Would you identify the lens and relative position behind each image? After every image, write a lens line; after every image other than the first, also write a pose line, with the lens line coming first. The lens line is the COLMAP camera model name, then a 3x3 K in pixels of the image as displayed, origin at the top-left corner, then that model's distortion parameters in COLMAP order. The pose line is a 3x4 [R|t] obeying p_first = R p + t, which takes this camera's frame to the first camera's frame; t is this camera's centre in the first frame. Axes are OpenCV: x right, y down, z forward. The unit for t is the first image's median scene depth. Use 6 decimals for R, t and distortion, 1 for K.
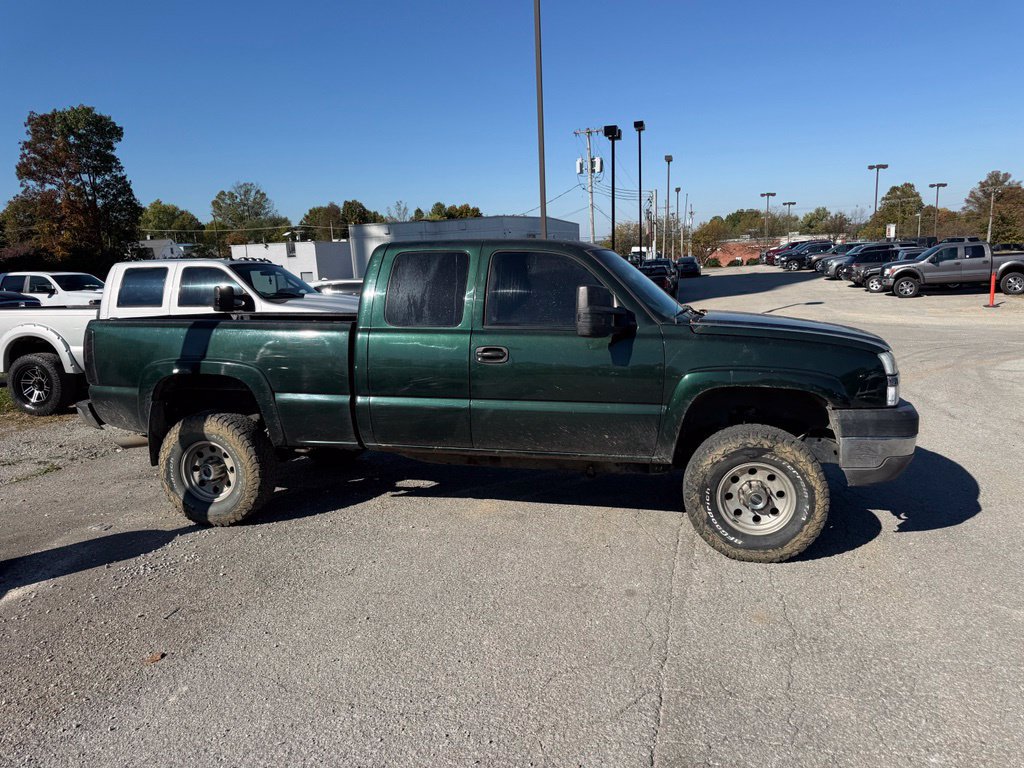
lens RADIAL K [[733.4, 0, 512.0], [0, 733.4, 384.0], [0, 0, 1]] dist [0.006402, -0.000483]
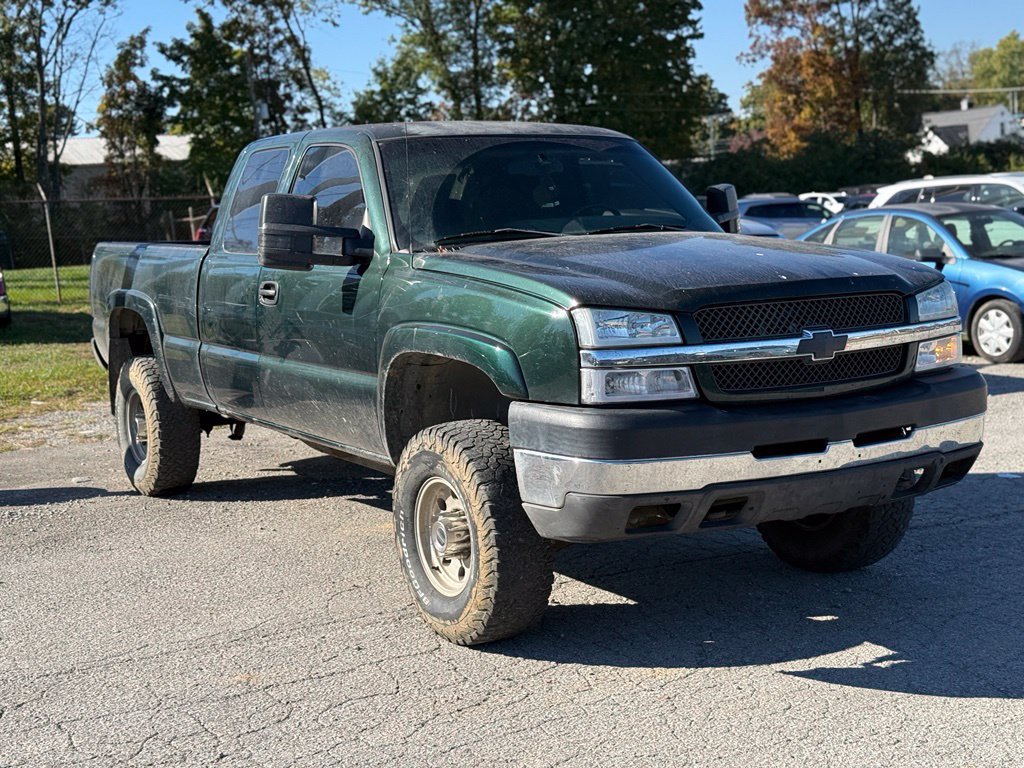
lens RADIAL K [[1472.4, 0, 512.0], [0, 1472.4, 384.0], [0, 0, 1]] dist [0.104970, -0.070948]
pose [[0.685771, 0.075677, -0.723872, 0.112635], [-0.079289, 0.996428, 0.029056, -0.001112], [0.723486, 0.037469, 0.689322, 0.015845]]
